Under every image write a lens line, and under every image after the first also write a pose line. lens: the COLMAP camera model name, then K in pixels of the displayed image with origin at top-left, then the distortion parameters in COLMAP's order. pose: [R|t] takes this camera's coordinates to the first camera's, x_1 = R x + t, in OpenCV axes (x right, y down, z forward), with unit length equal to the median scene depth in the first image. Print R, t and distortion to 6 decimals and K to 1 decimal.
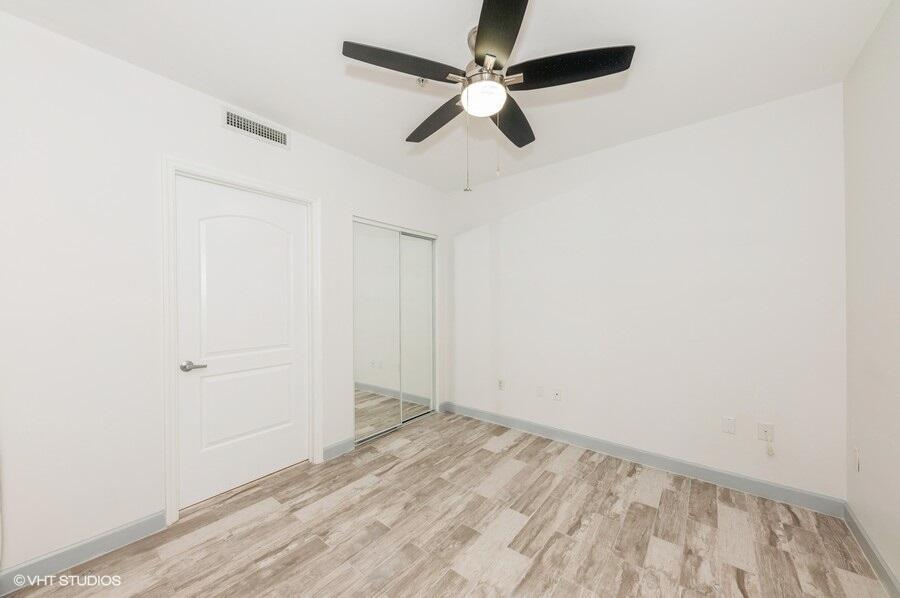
lens RADIAL K [[315.8, 0, 450.0], [0, 315.8, 299.0], [0, 0, 1]] dist [-0.000443, -0.000325]
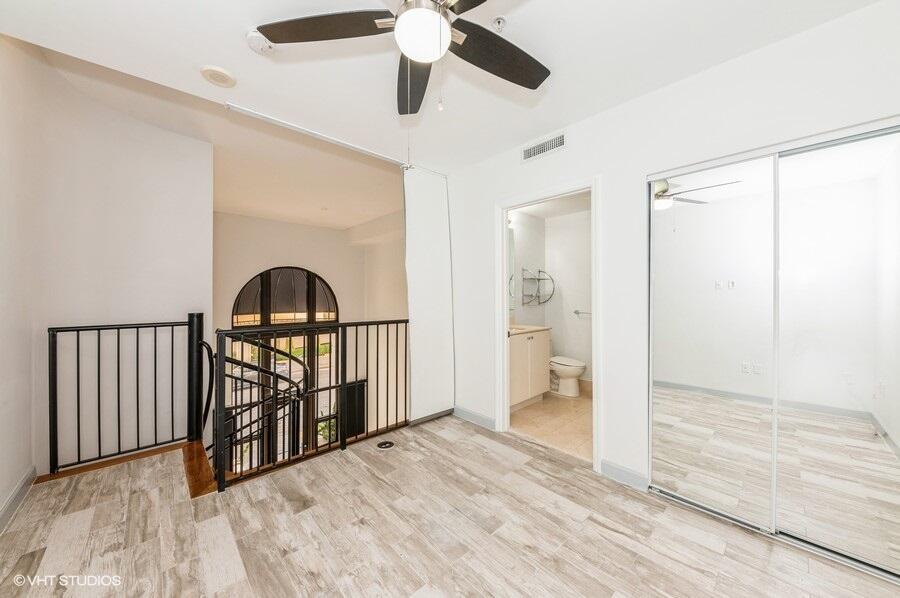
lens RADIAL K [[313.0, 0, 459.6], [0, 313.0, 294.7], [0, 0, 1]] dist [-0.001187, -0.004459]
pose [[-0.110894, 0.007103, -0.993807, 0.649290], [0.001576, 0.999974, 0.006971, 0.001244], [0.993831, -0.000793, -0.110902, 0.874068]]
